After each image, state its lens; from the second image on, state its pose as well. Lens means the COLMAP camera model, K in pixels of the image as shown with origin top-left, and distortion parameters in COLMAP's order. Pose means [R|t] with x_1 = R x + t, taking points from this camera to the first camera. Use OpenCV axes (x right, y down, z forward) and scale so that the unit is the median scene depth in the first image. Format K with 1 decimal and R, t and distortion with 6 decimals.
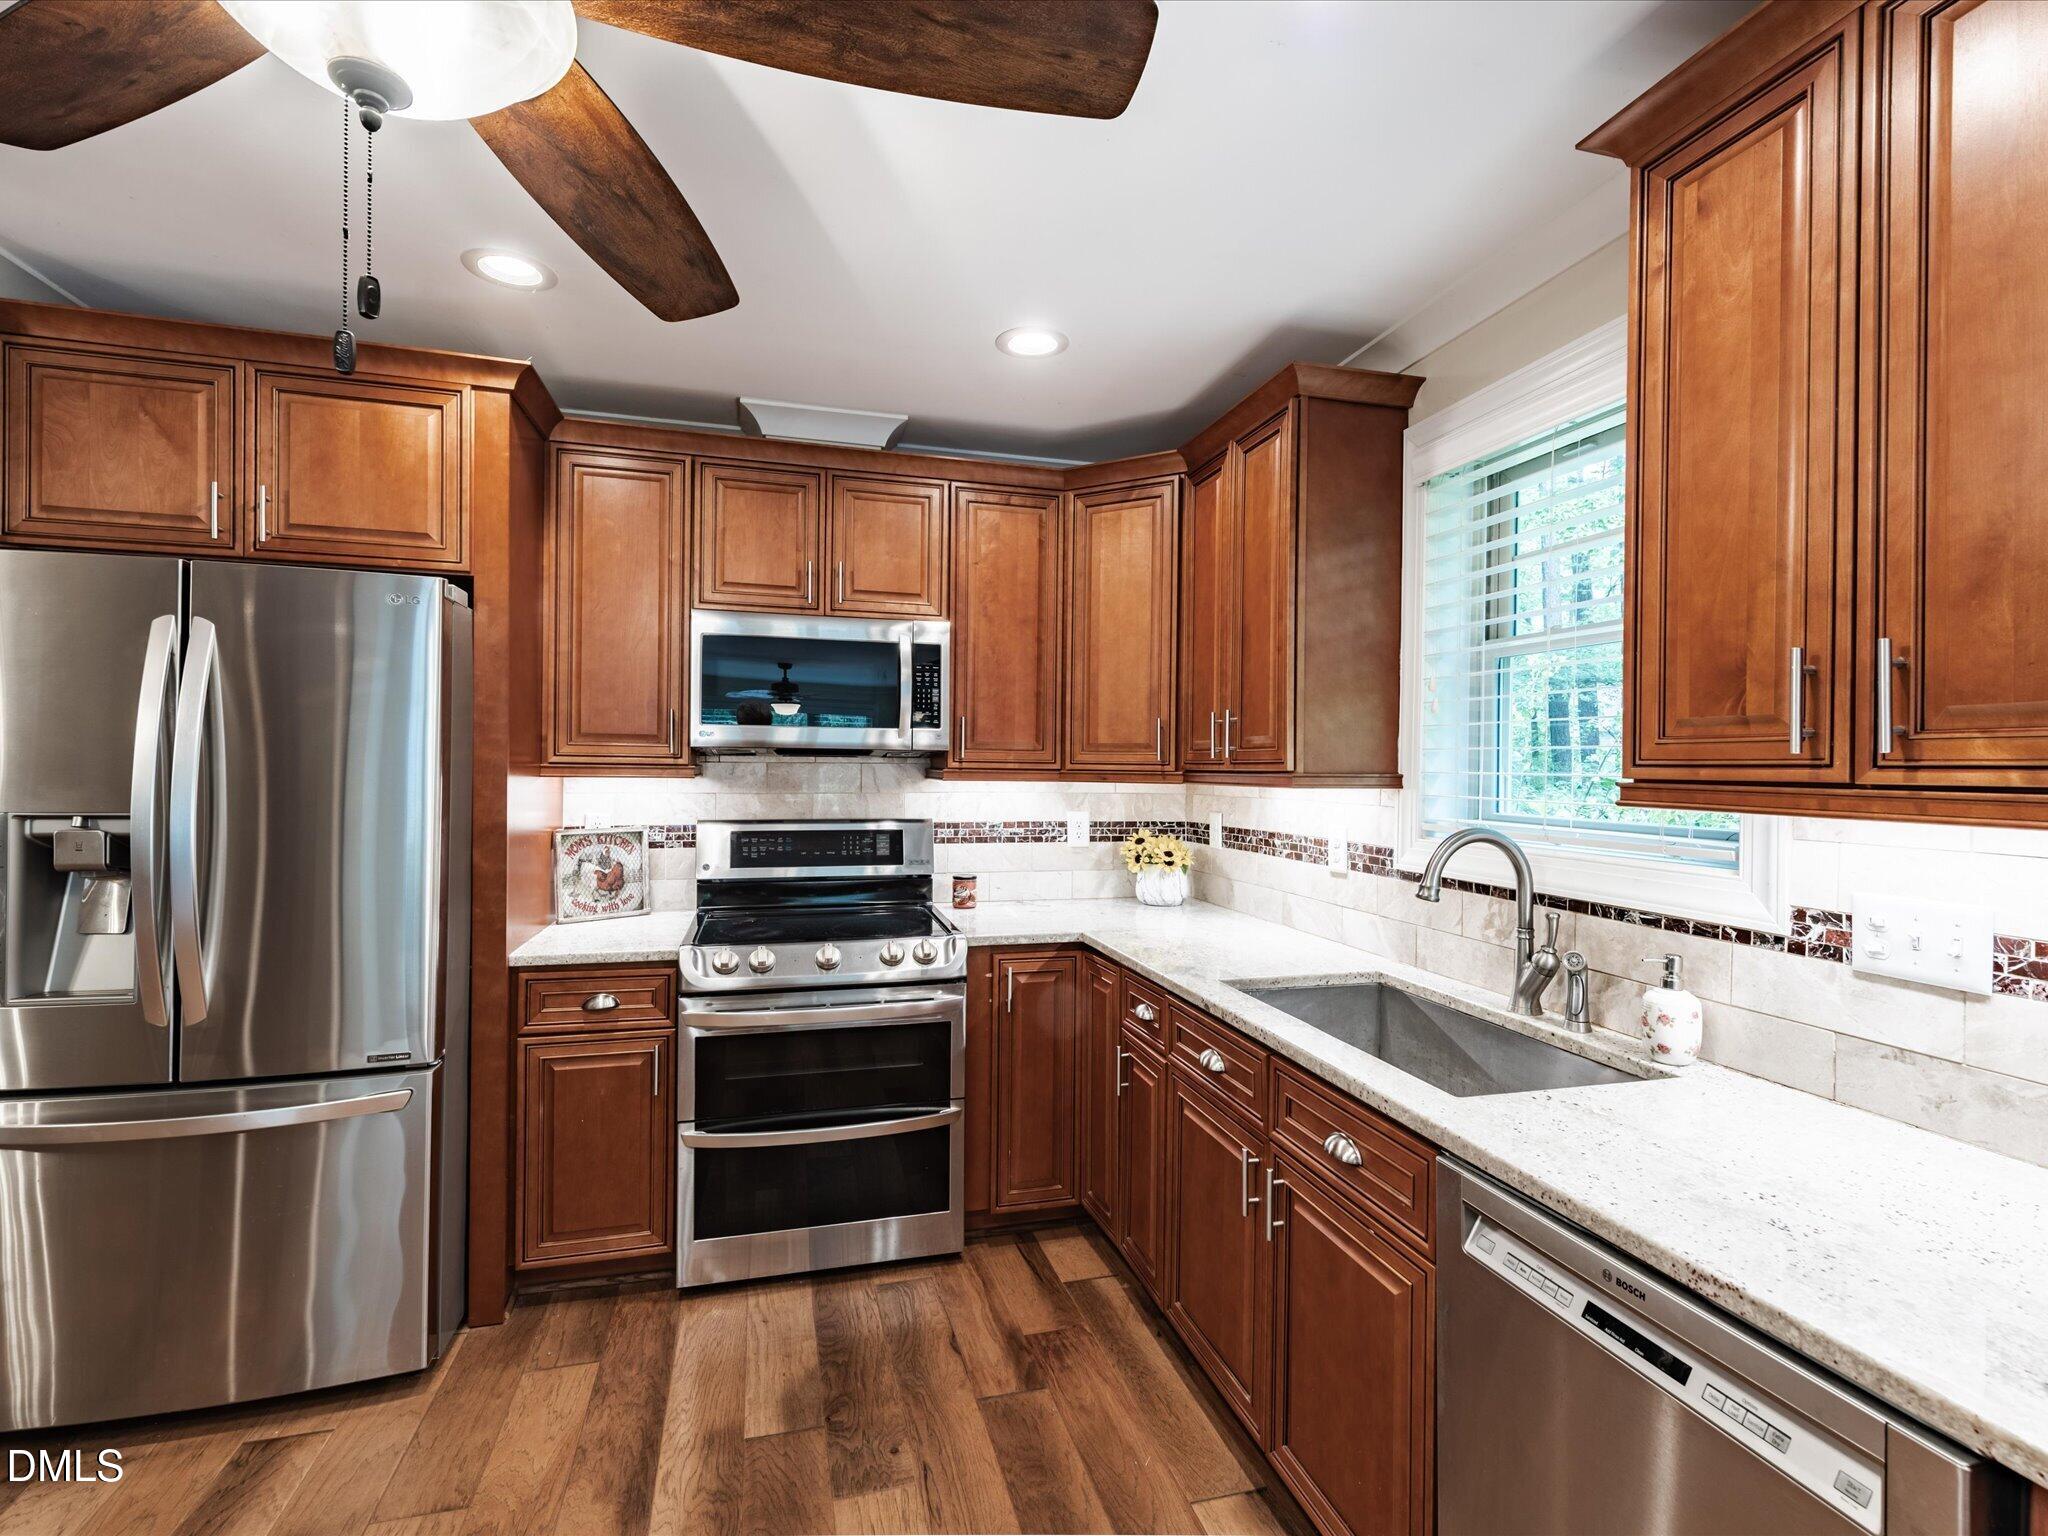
lens RADIAL K [[941.9, 0, 1019.4], [0, 941.9, 770.4], [0, 0, 1]] dist [0.018627, -0.008138]
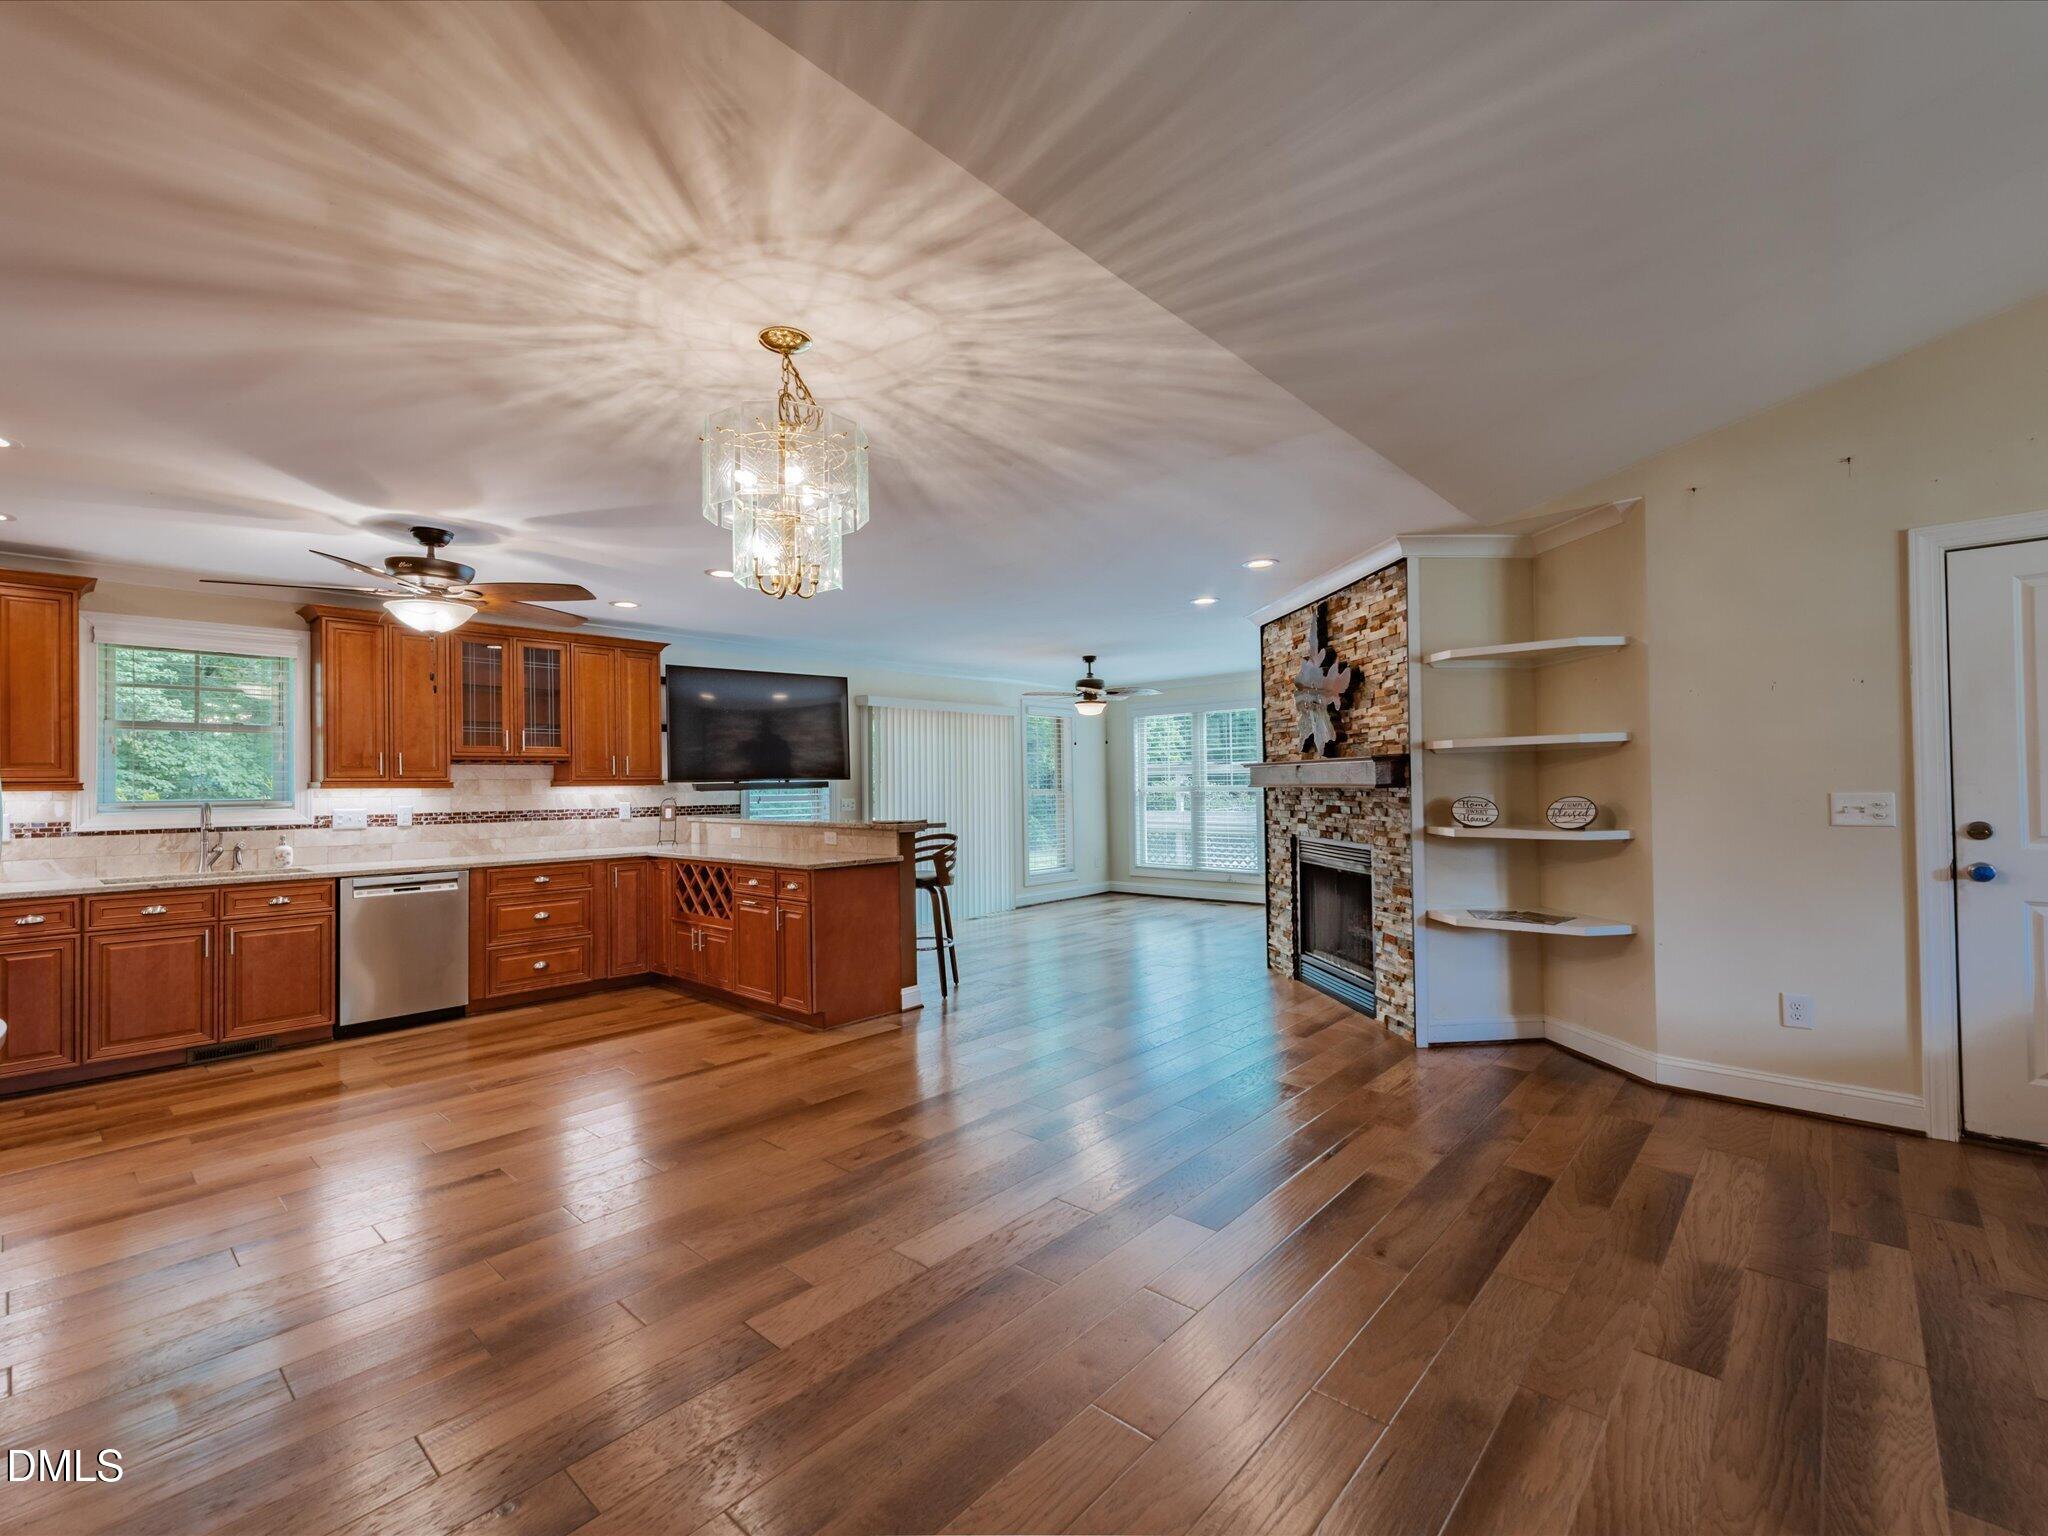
lens RADIAL K [[898.5, 0, 1025.2], [0, 898.5, 774.6], [0, 0, 1]] dist [0.015837, -0.006362]
pose [[-0.541764, 0.005291, 0.840514, -2.143552], [0.011102, 0.999938, 0.000861, 0.005819], [-0.840458, 0.009798, -0.541789, 0.341488]]
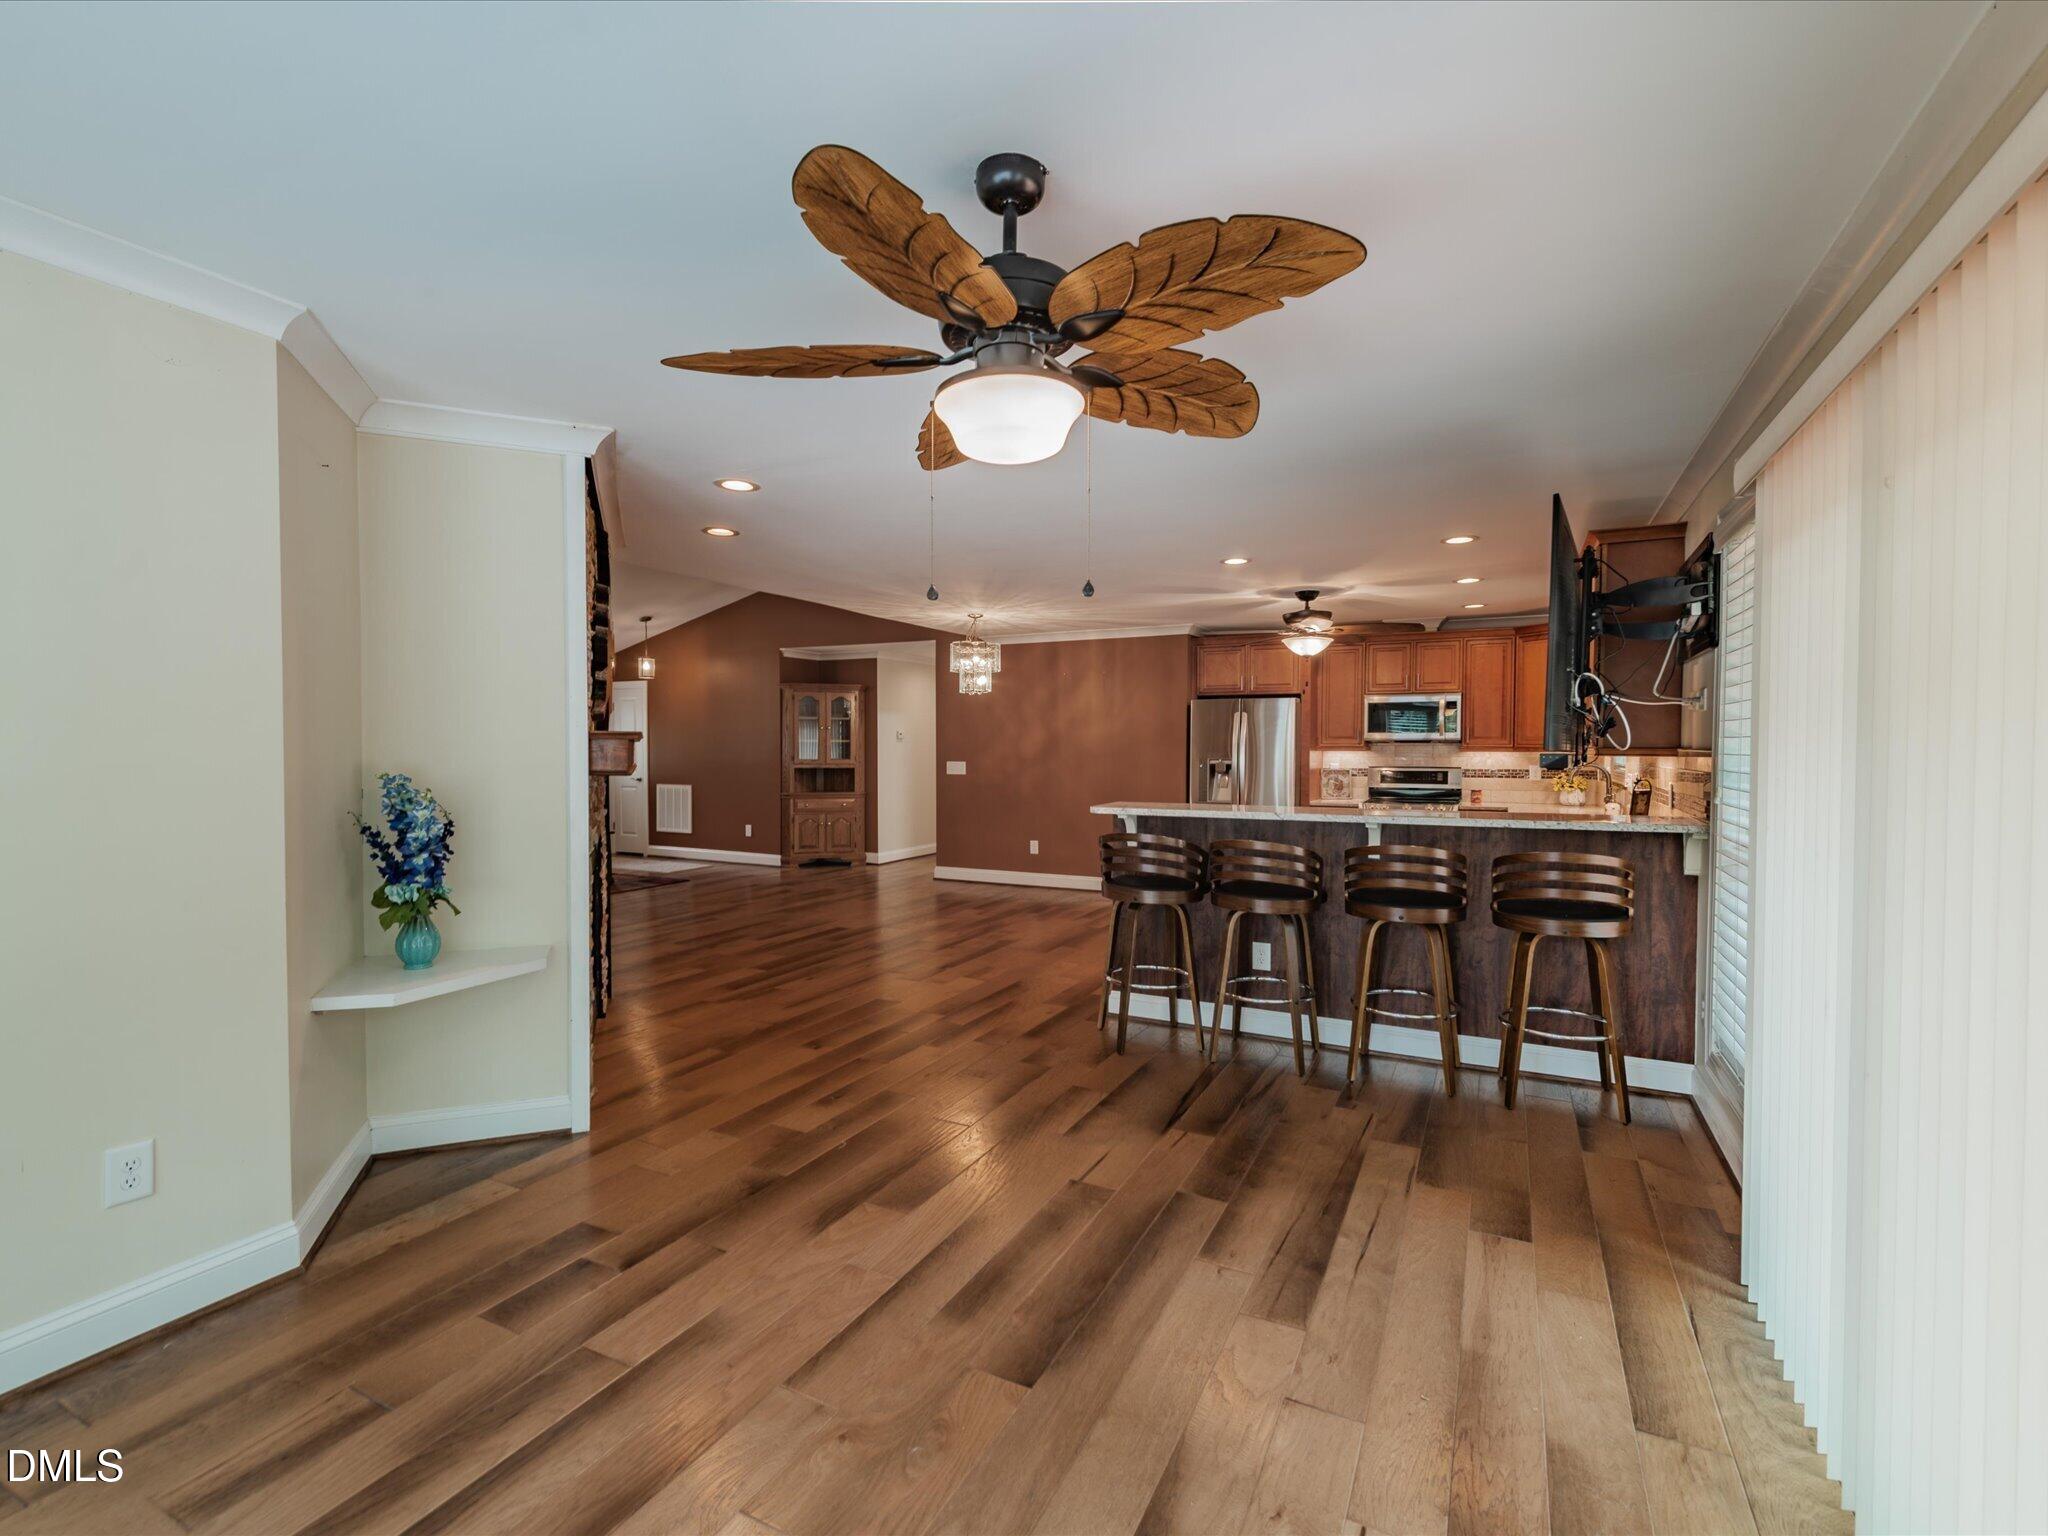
lens RADIAL K [[941.9, 0, 1019.4], [0, 941.9, 770.4], [0, 0, 1]] dist [0.018627, -0.008138]
pose [[0.740089, 0.007039, -0.672472, 0.940893], [0.003934, 0.999883, 0.014796, 0.023117], [0.672497, -0.013595, 0.739975, -2.146909]]
